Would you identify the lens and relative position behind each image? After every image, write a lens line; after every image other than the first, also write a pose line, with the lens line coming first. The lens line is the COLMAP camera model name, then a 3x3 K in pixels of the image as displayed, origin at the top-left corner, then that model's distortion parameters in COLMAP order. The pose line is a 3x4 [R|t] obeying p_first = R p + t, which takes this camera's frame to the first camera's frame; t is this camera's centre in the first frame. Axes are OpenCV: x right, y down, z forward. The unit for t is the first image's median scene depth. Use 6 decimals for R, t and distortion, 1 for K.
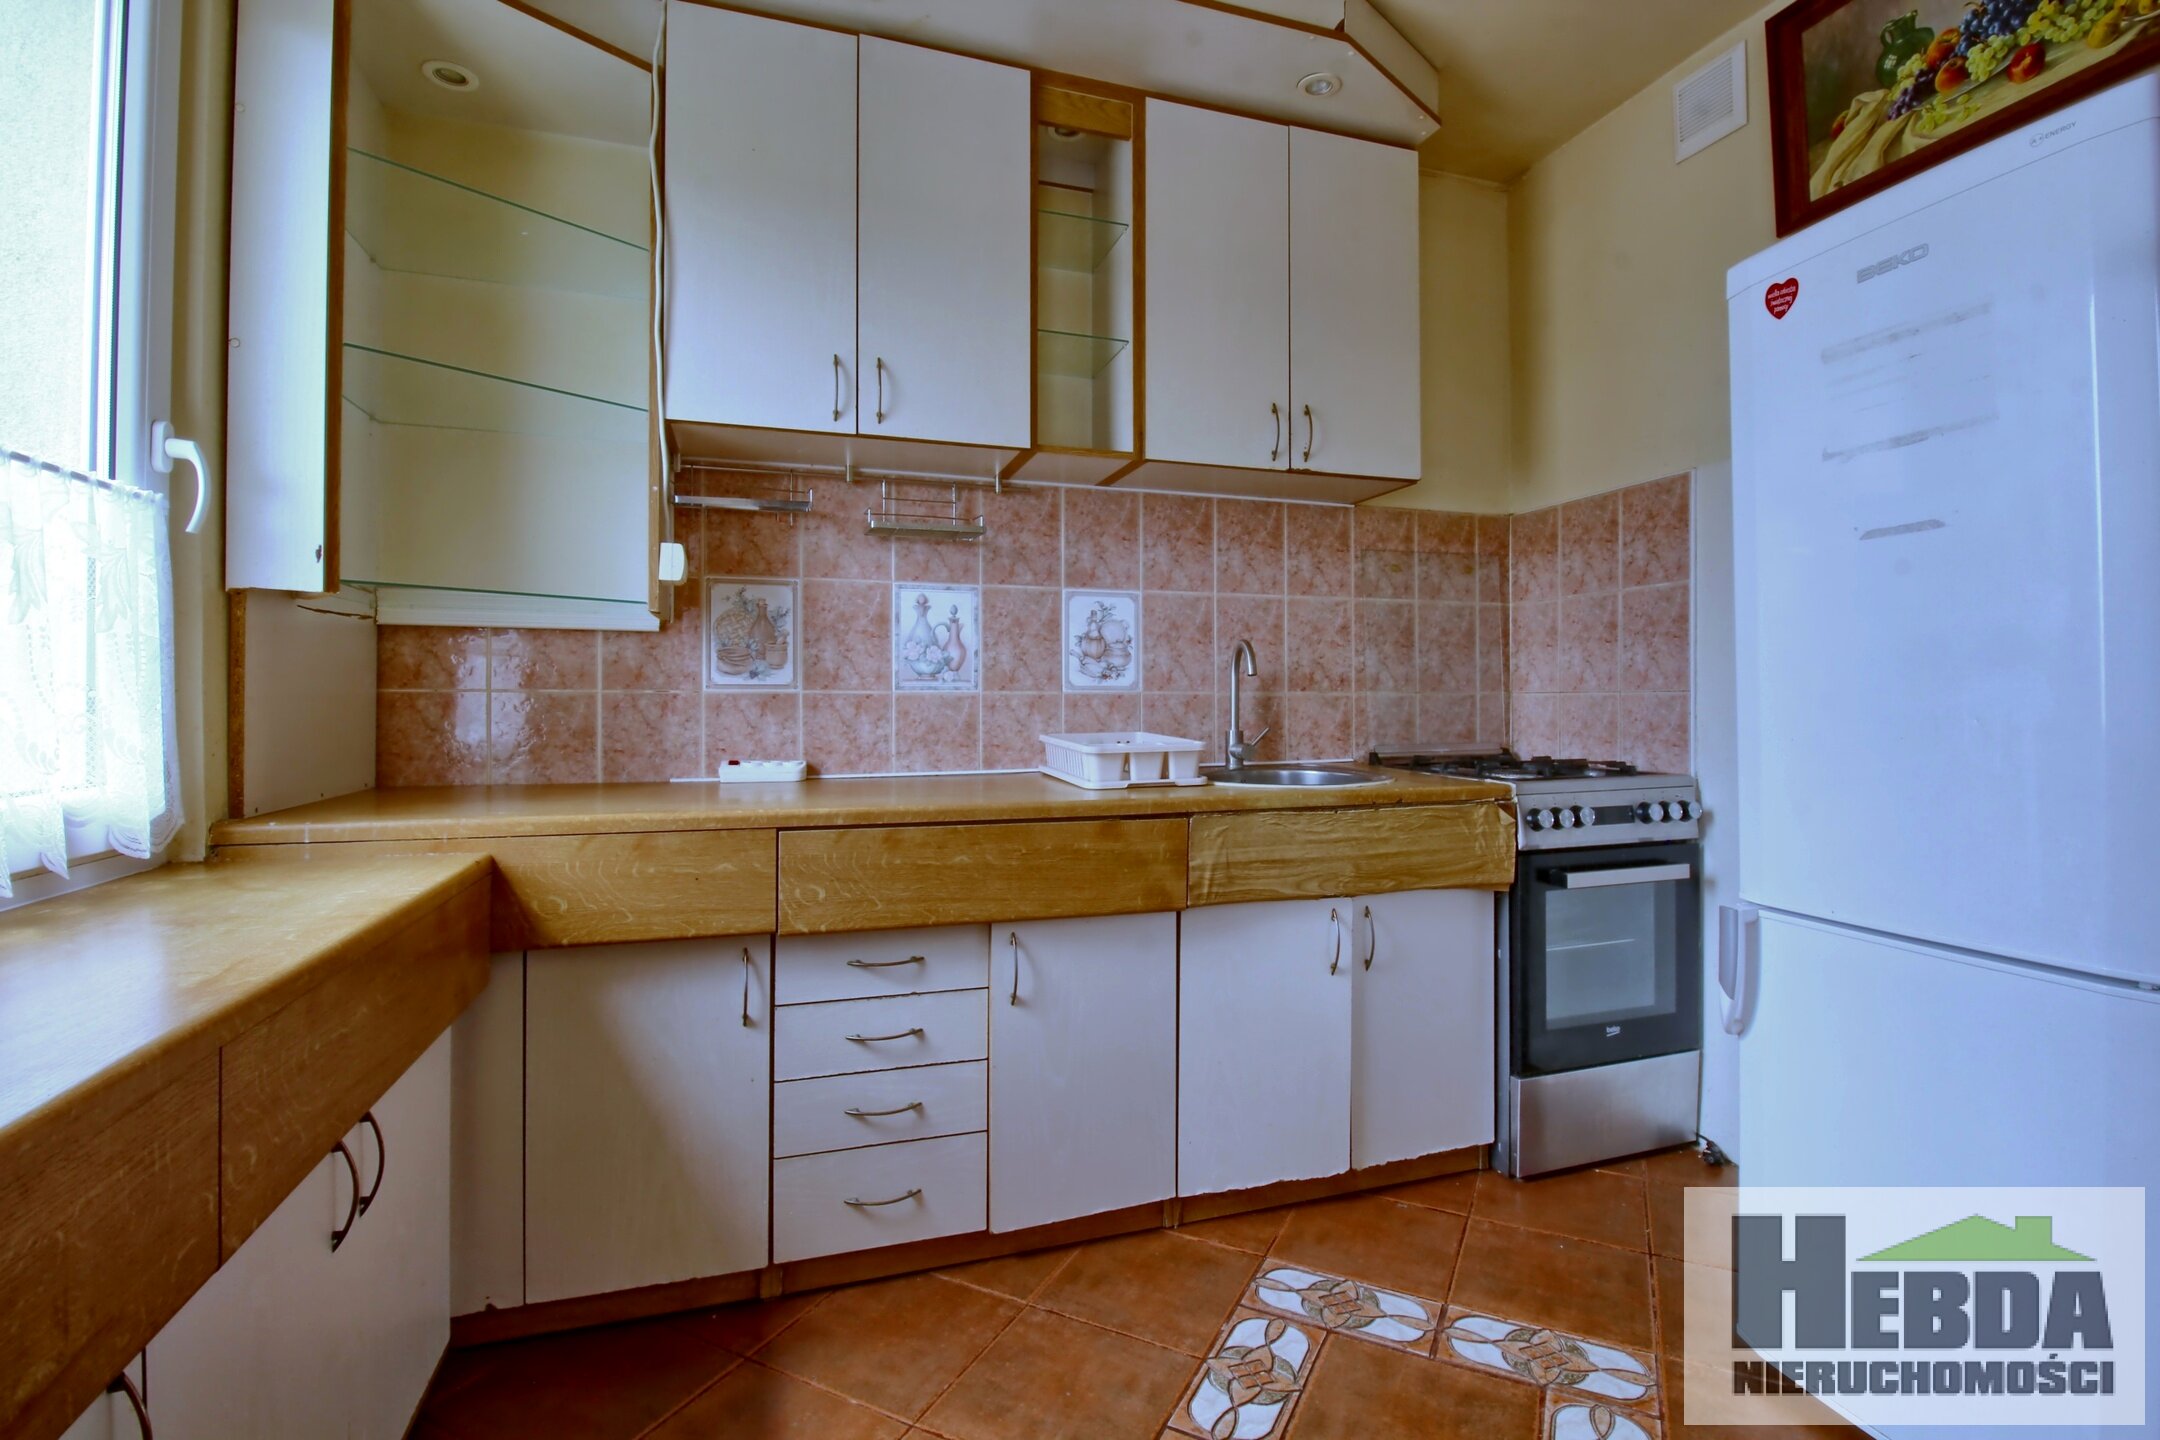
lens RADIAL K [[1010.0, 0, 1108.5], [0, 1010.0, 694.4], [0, 0, 1]] dist [-0.009494, -0.000950]
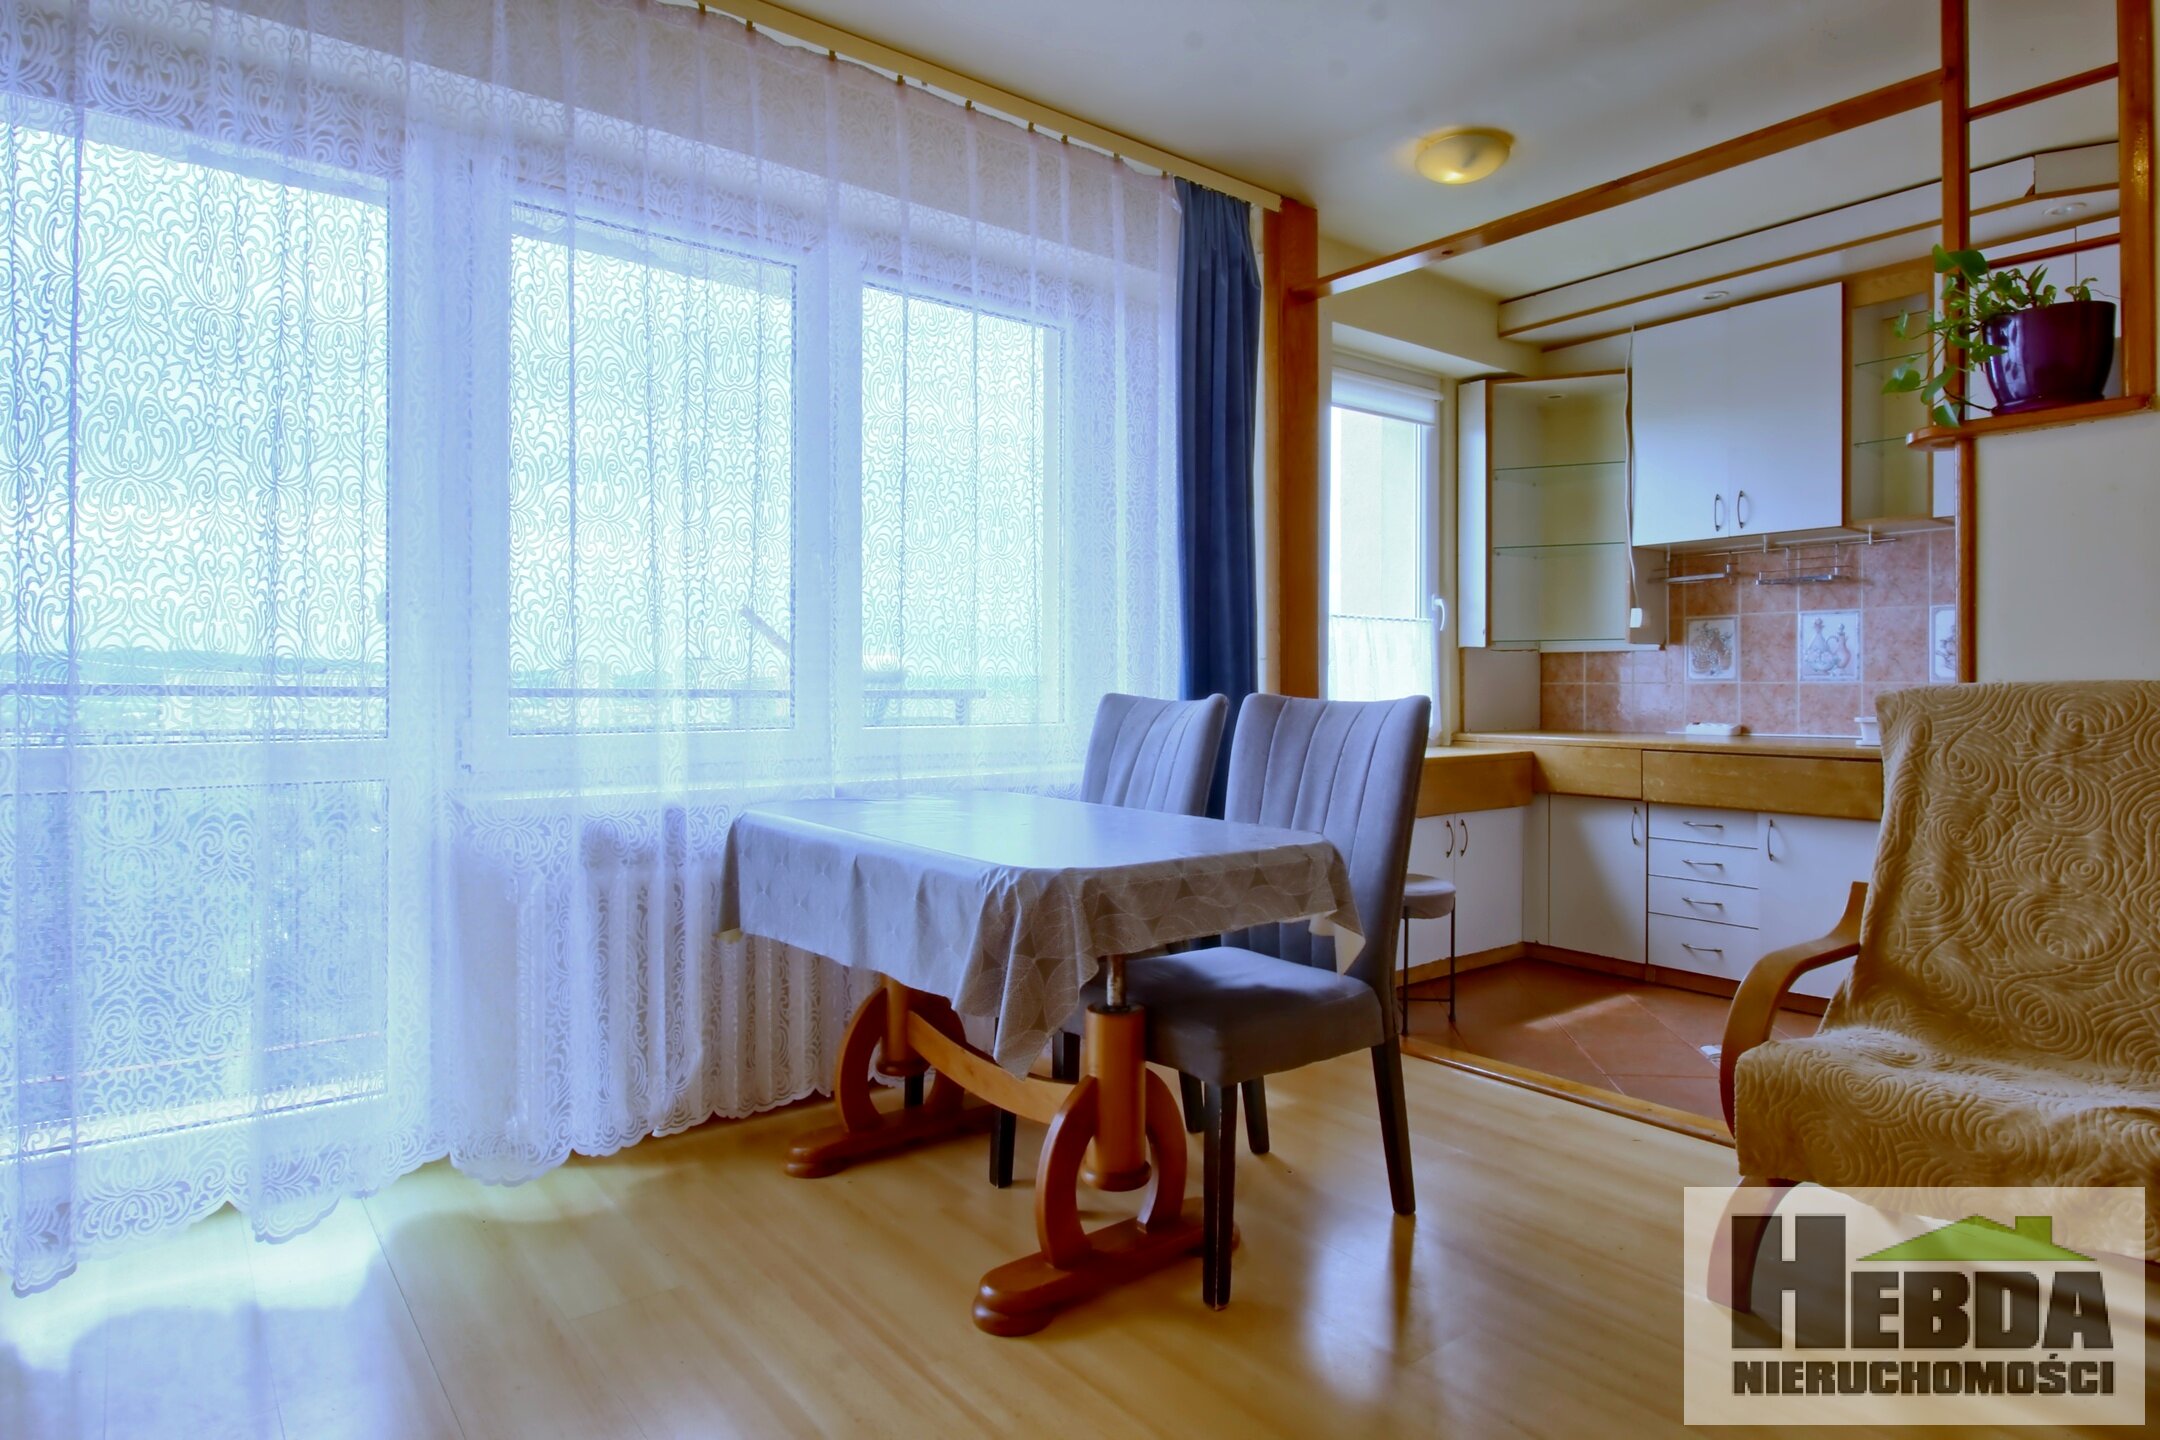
lens RADIAL K [[1240.8, 0, 1081.8], [0, 1240.8, 705.7], [0, 0, 1]] dist [-0.007199, -0.002184]
pose [[0.328086, 0.013429, -0.944553, 1.266528], [0.006682, 0.999841, 0.016536, -0.005747], [0.944624, -0.011737, 0.327944, -0.693017]]
